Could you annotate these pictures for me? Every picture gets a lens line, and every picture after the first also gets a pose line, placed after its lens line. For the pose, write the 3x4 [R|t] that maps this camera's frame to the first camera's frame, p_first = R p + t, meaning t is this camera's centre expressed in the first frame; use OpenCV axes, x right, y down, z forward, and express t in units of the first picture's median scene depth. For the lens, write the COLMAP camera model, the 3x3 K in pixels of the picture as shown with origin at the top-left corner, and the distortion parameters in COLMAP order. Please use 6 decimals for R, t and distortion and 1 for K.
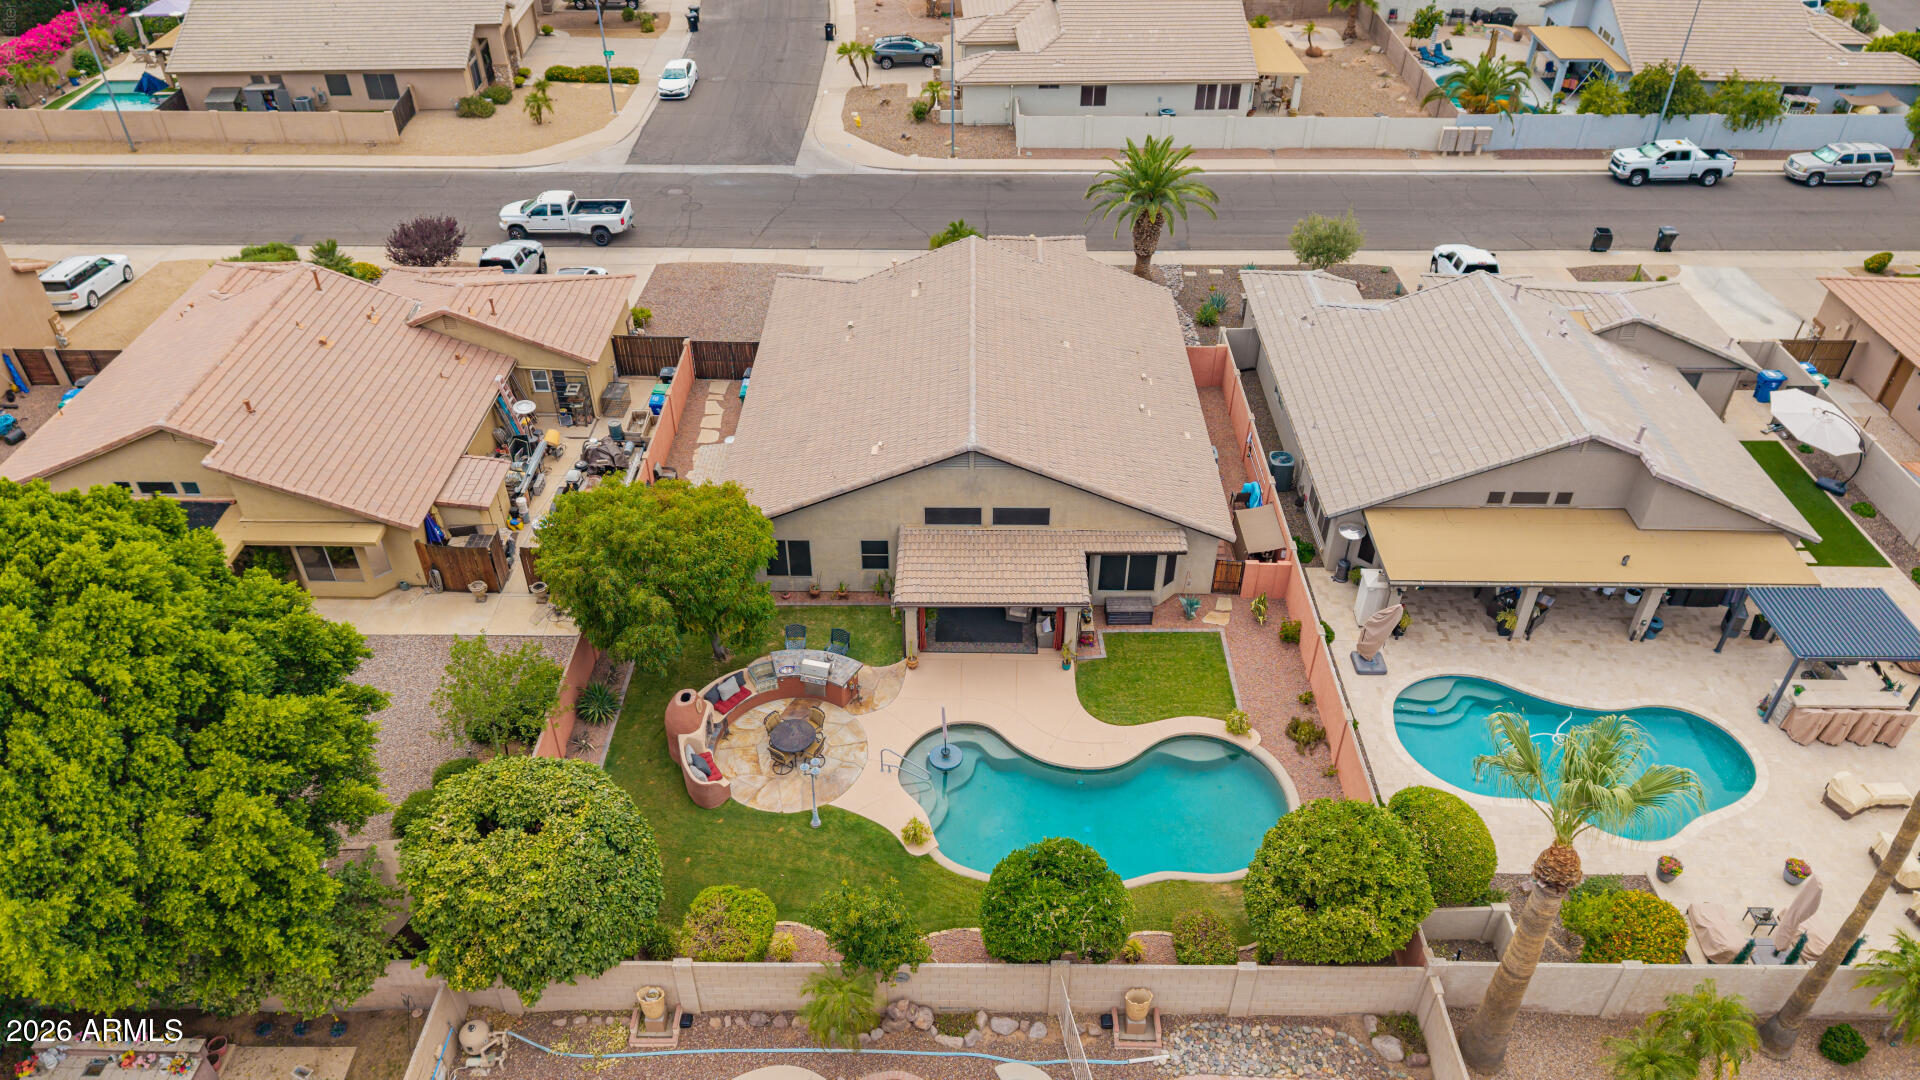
lens RADIAL K [[1280.9, 0, 962.9], [0, 1280.9, 536.2], [0, 0, 1]] dist [0.035542, -0.041555]
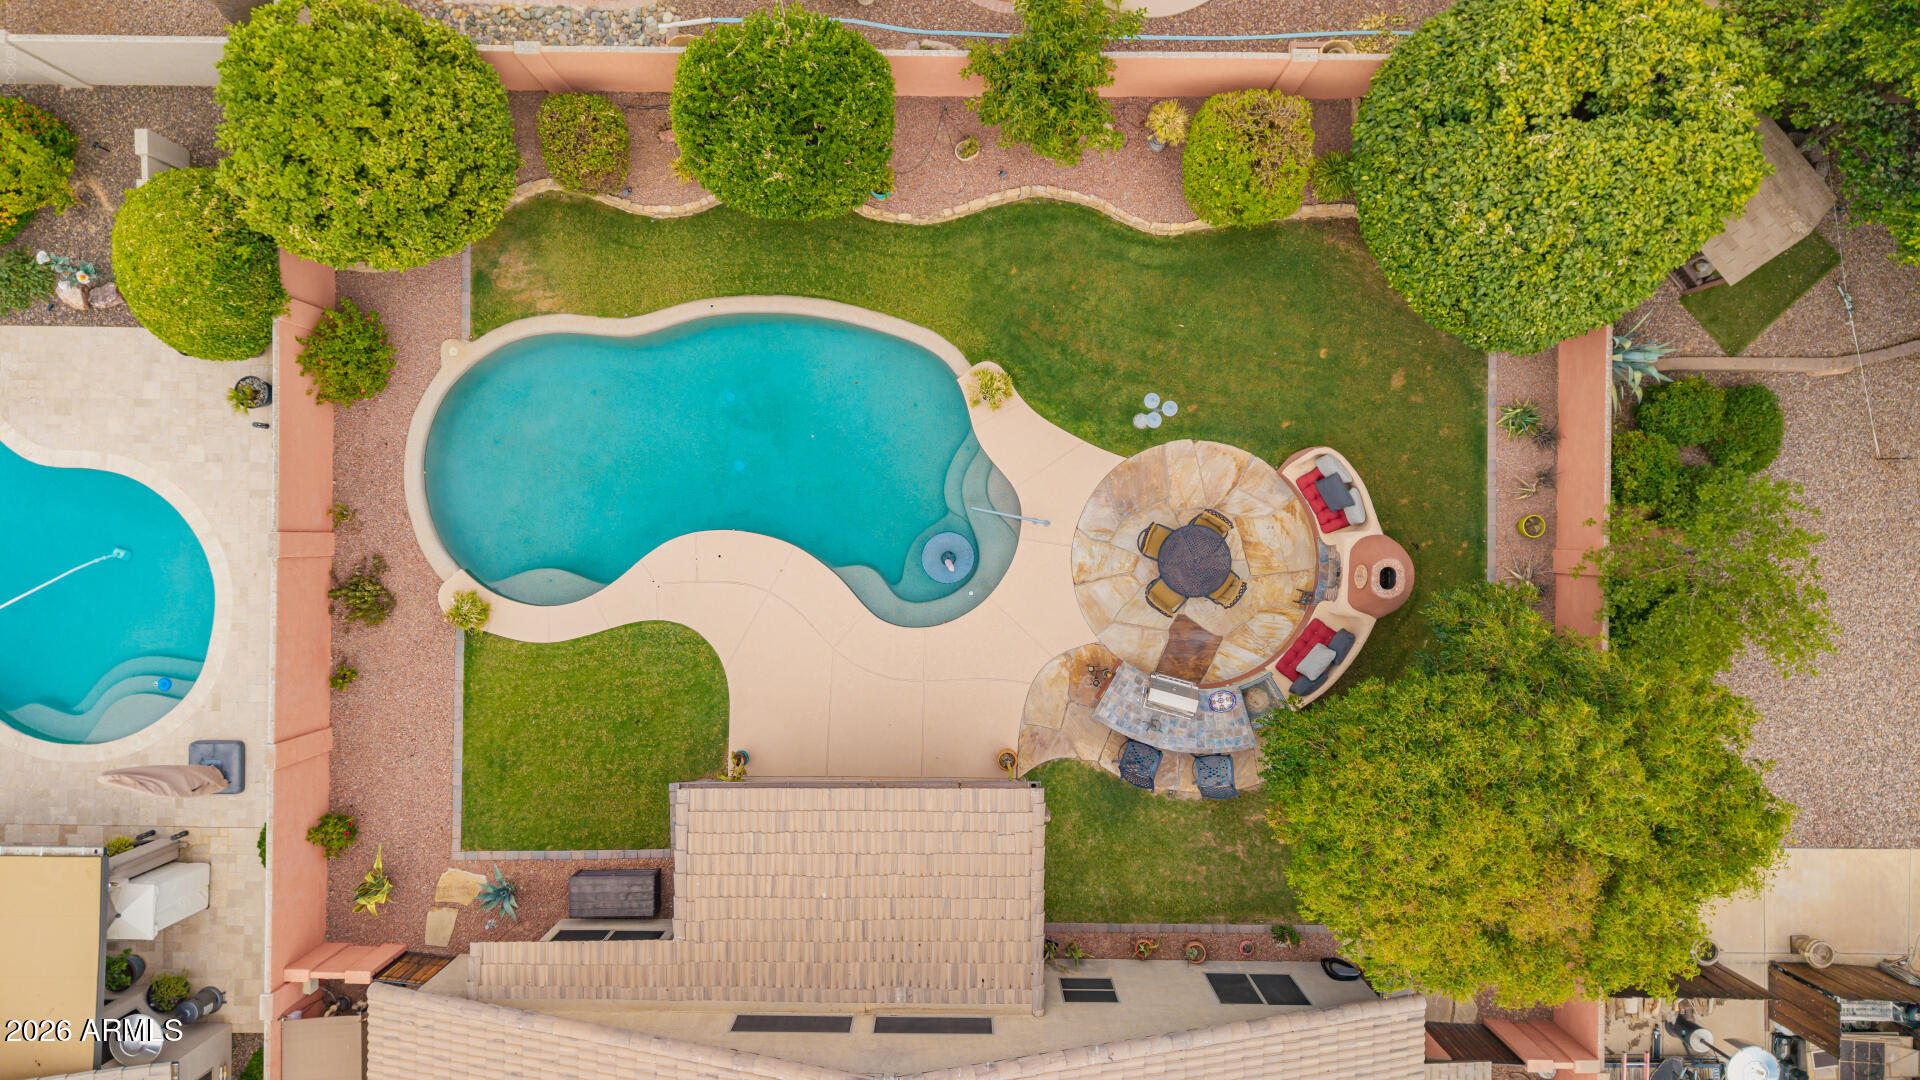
lens RADIAL K [[1280.9, 0, 955.1], [0, 1280.9, 543.9], [0, 0, 1]] dist [0.035542, -0.041555]
pose [[-0.999989, -0.001823, 0.004355, -0.018004], [0.004578, -0.599575, 0.800305, -0.296985], [0.001152, 0.800316, 0.599577, 0.558737]]
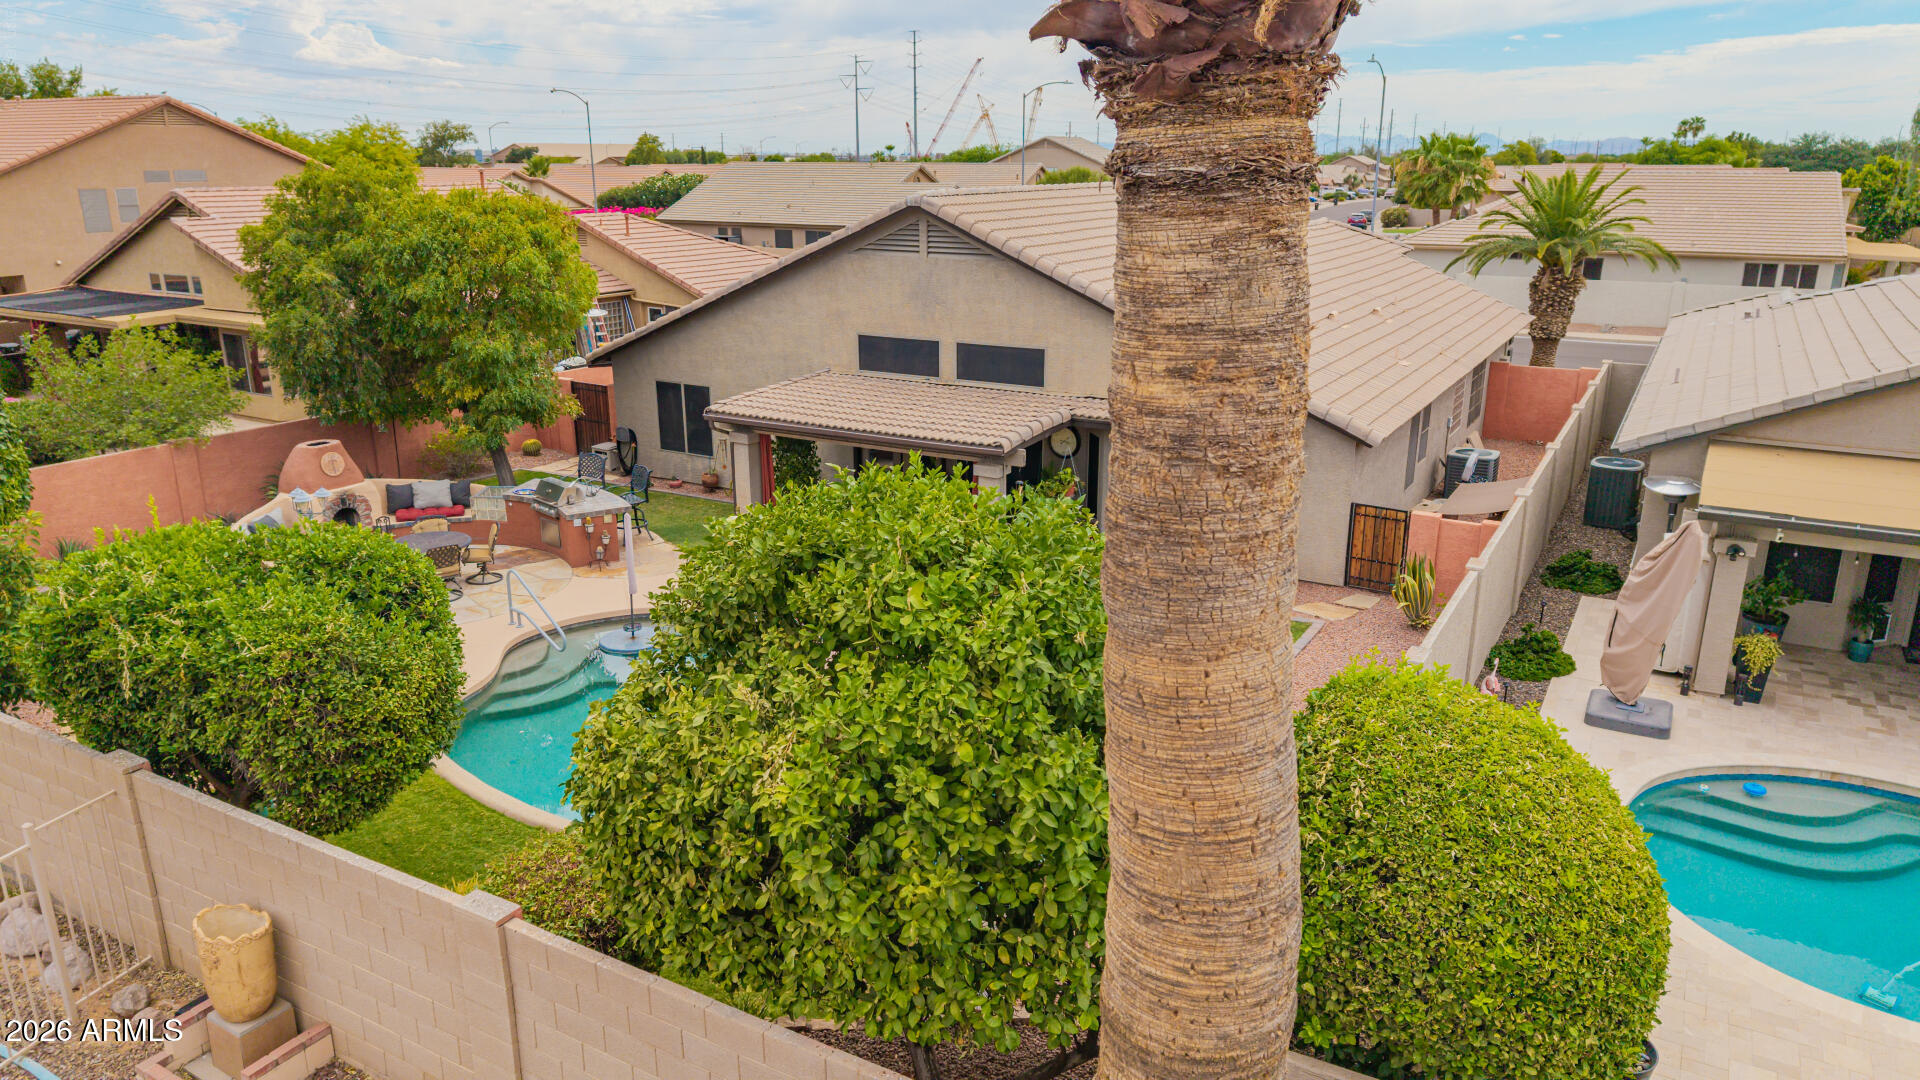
lens RADIAL K [[1280.9, 0, 960.0], [0, 1280.9, 542.6], [0, 0, 1]] dist [0.035542, -0.041555]
pose [[0.867754, 0.139822, -0.476920, 0.311141], [-0.299626, 0.912789, -0.277560, 0.218270], [0.396519, 0.383752, 0.833971, 0.548635]]
